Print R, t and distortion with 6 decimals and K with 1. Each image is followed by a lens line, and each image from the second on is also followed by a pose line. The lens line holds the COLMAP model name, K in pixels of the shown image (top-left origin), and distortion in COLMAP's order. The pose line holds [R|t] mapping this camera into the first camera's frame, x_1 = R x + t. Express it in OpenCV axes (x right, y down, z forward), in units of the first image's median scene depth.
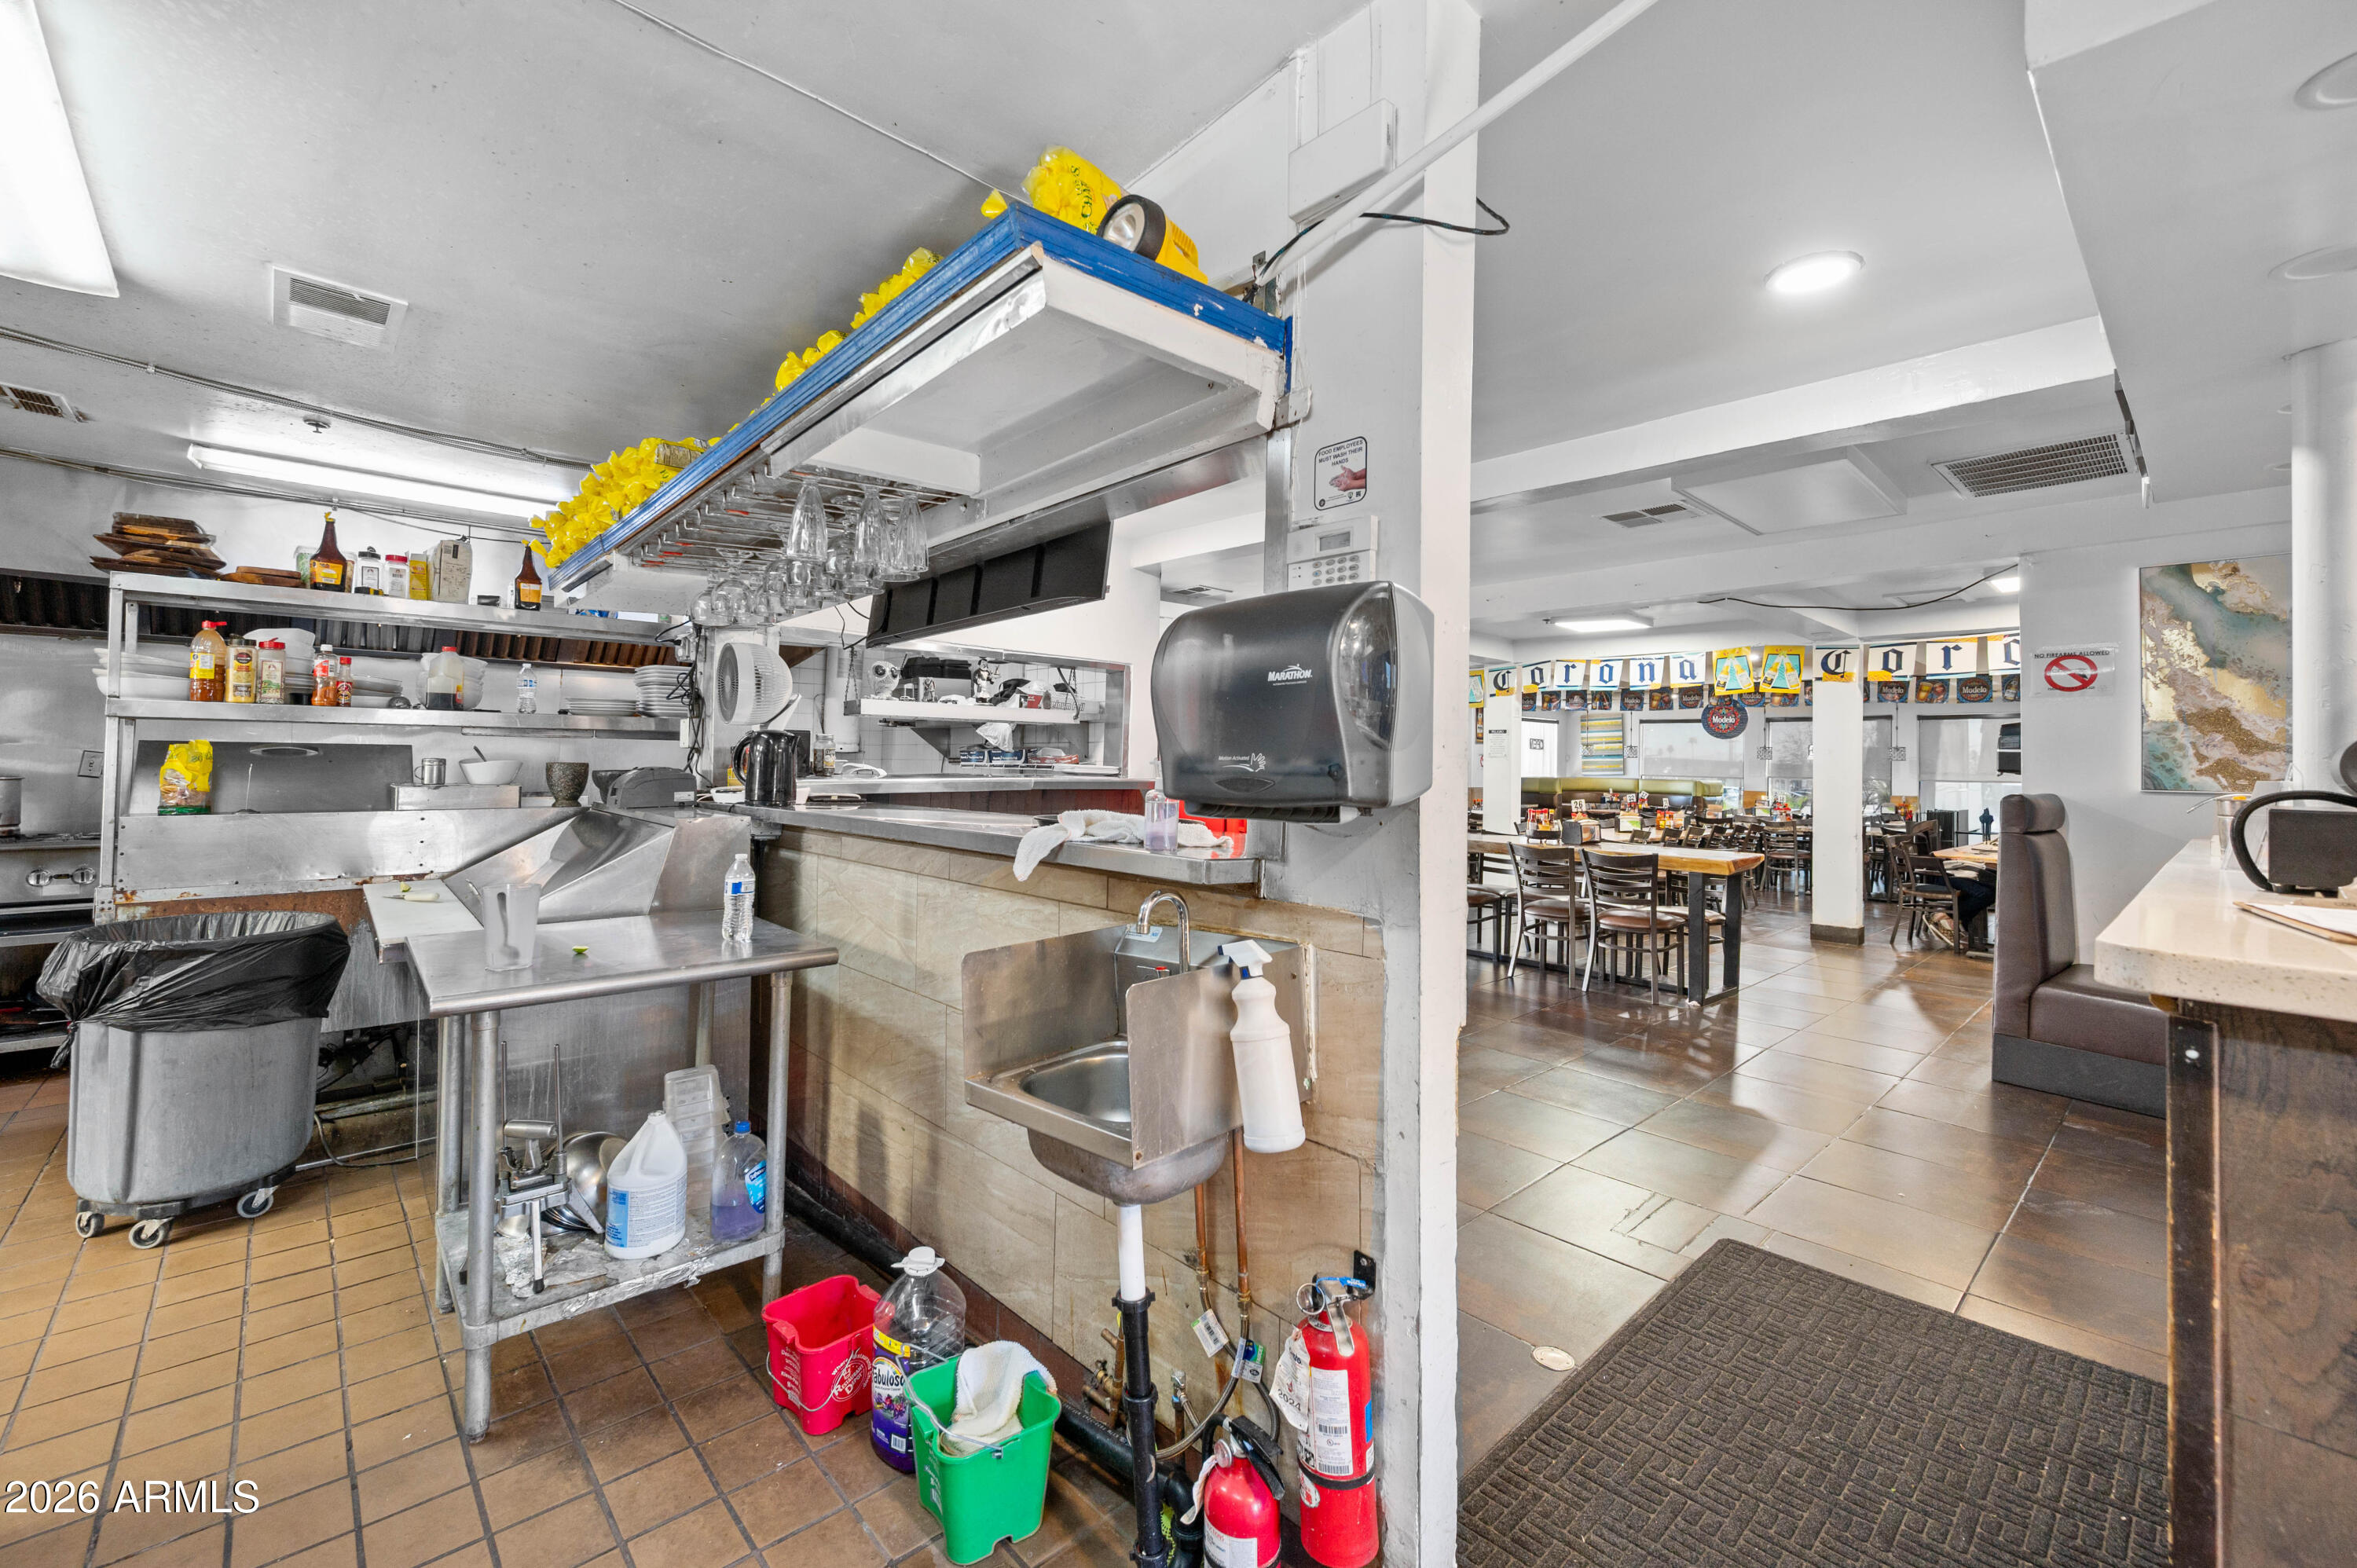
lens RADIAL K [[930.8, 0, 1139.2], [0, 930.8, 749.3], [0, 0, 1]] dist [-0.000479, 0.000548]
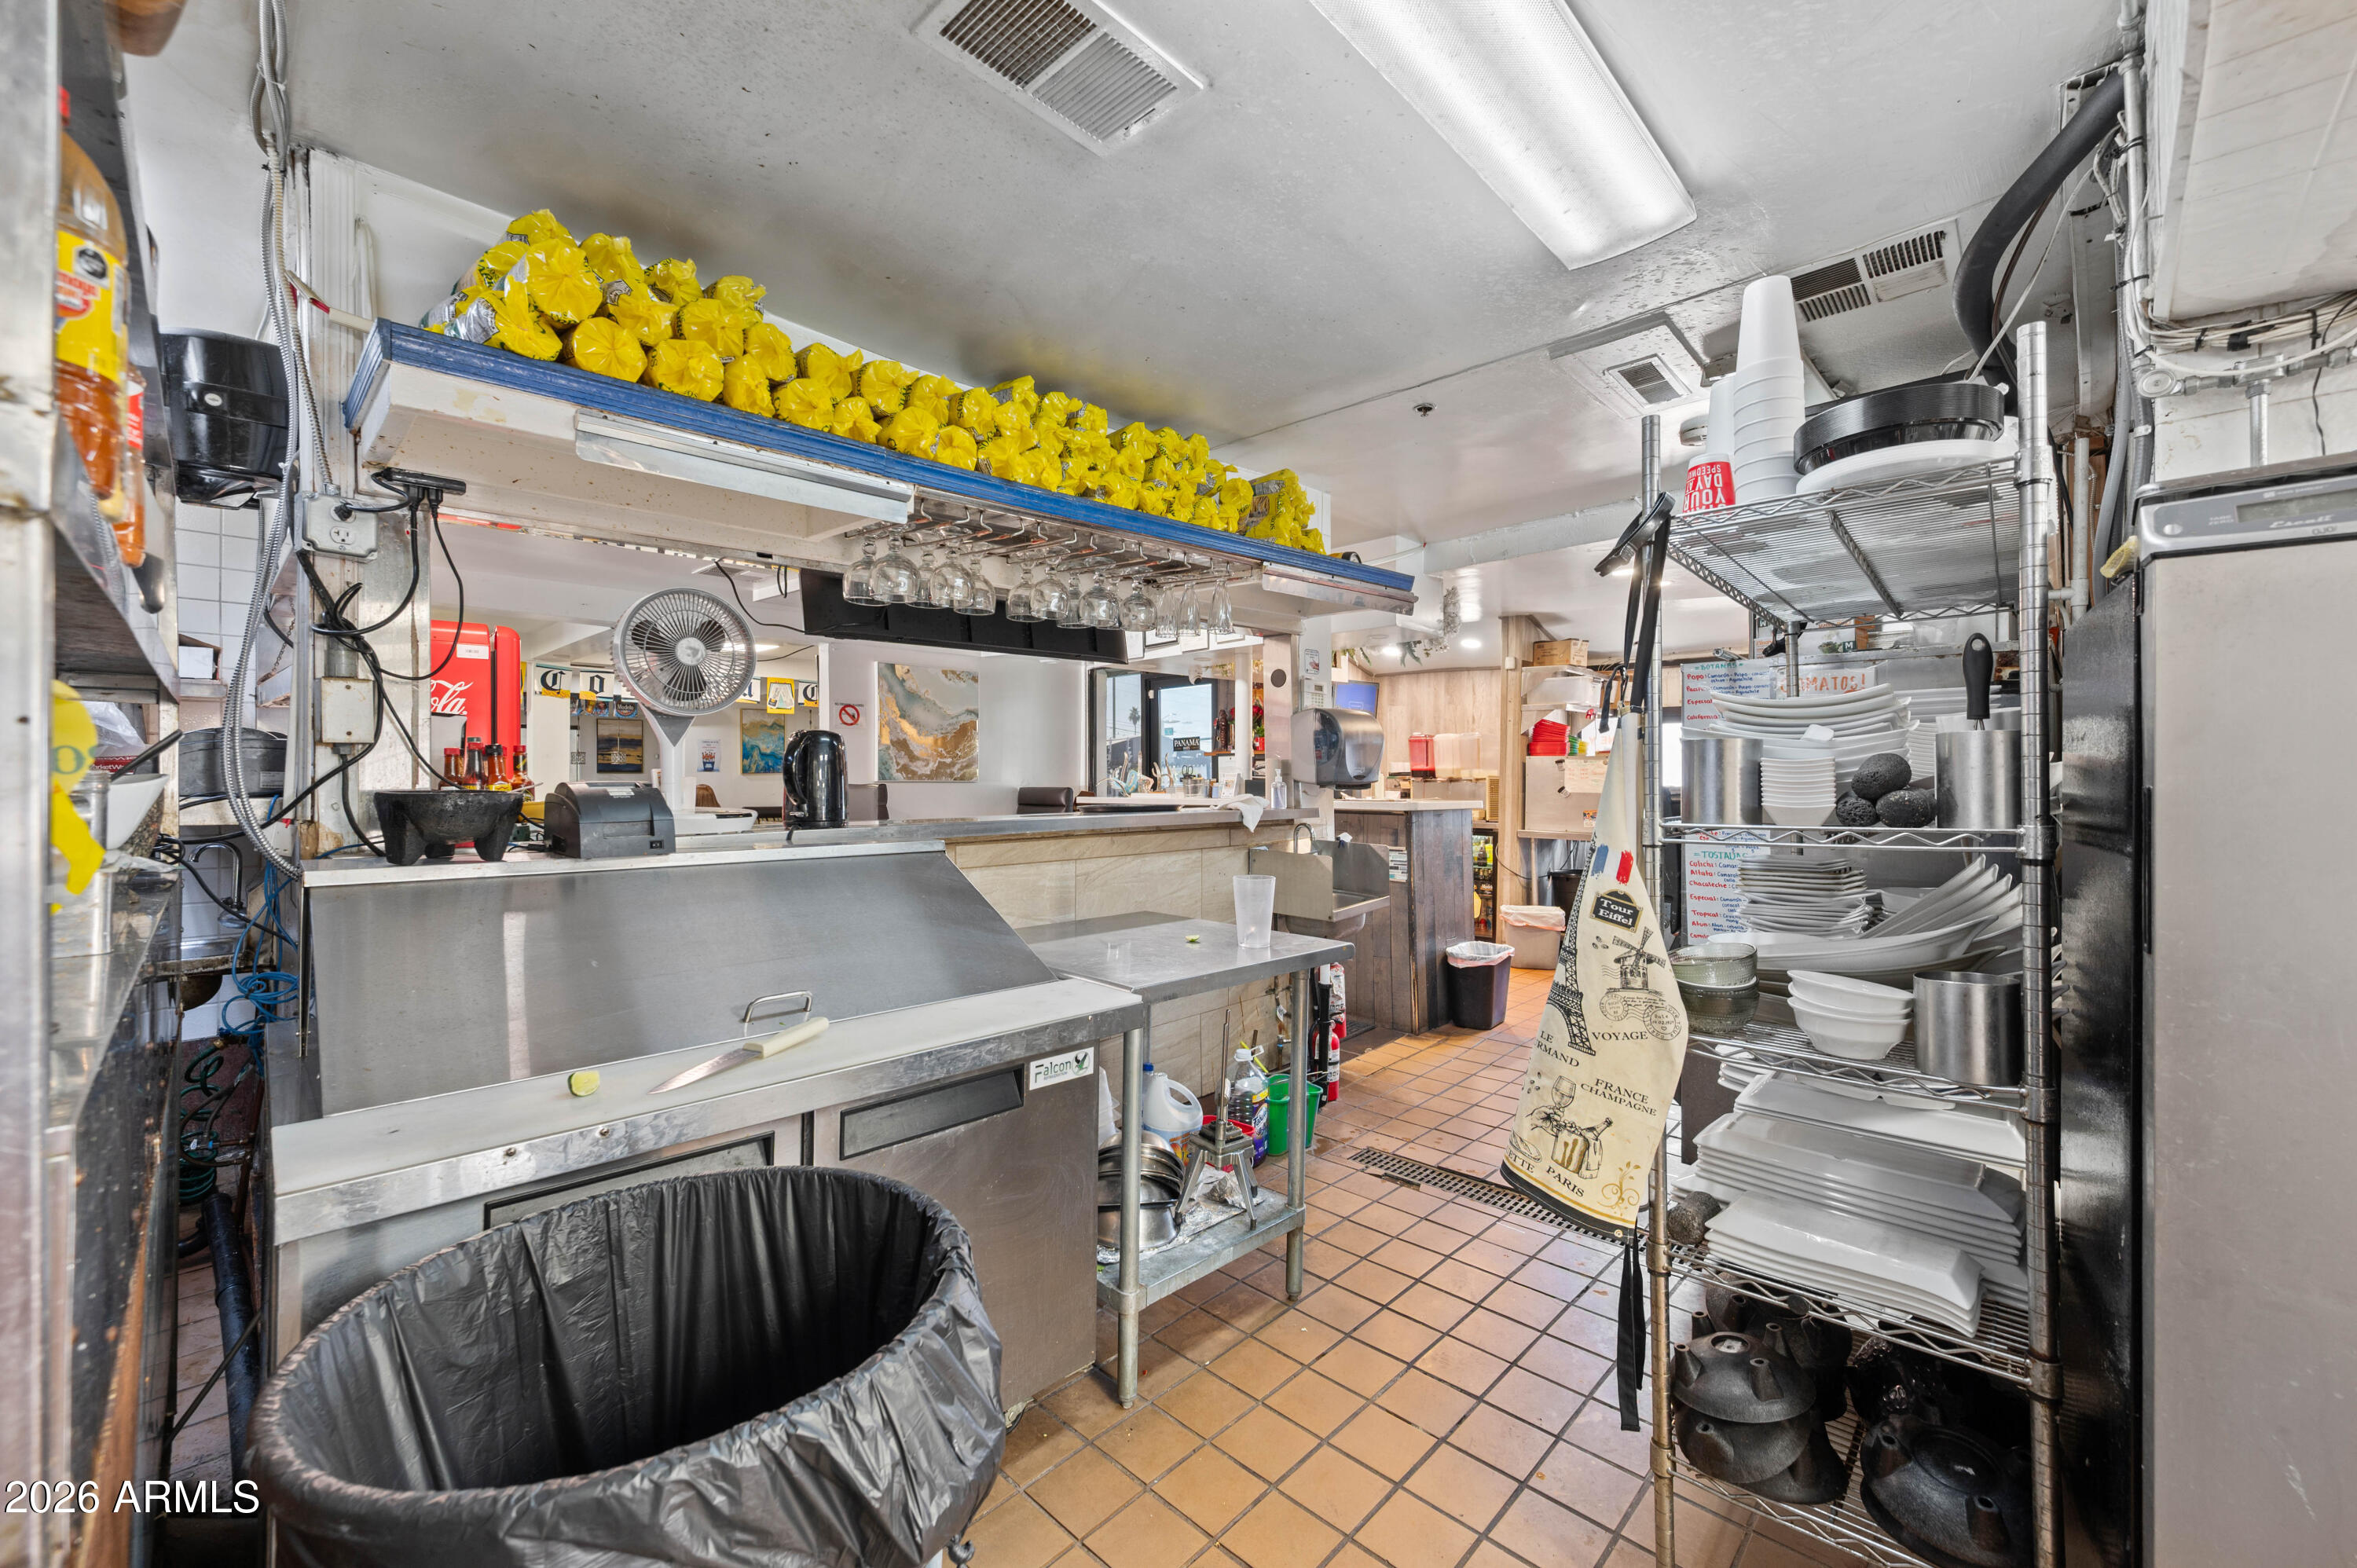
lens RADIAL K [[930.8, 0, 1167.9], [0, 930.8, 769.5], [0, 0, 1]] dist [-0.000479, 0.000548]
pose [[-0.062901, -0.006153, 0.998001, -1.167898], [-0.015630, 0.999864, 0.005180, 0.002891], [-0.997897, -0.015273, -0.062988, 0.741646]]
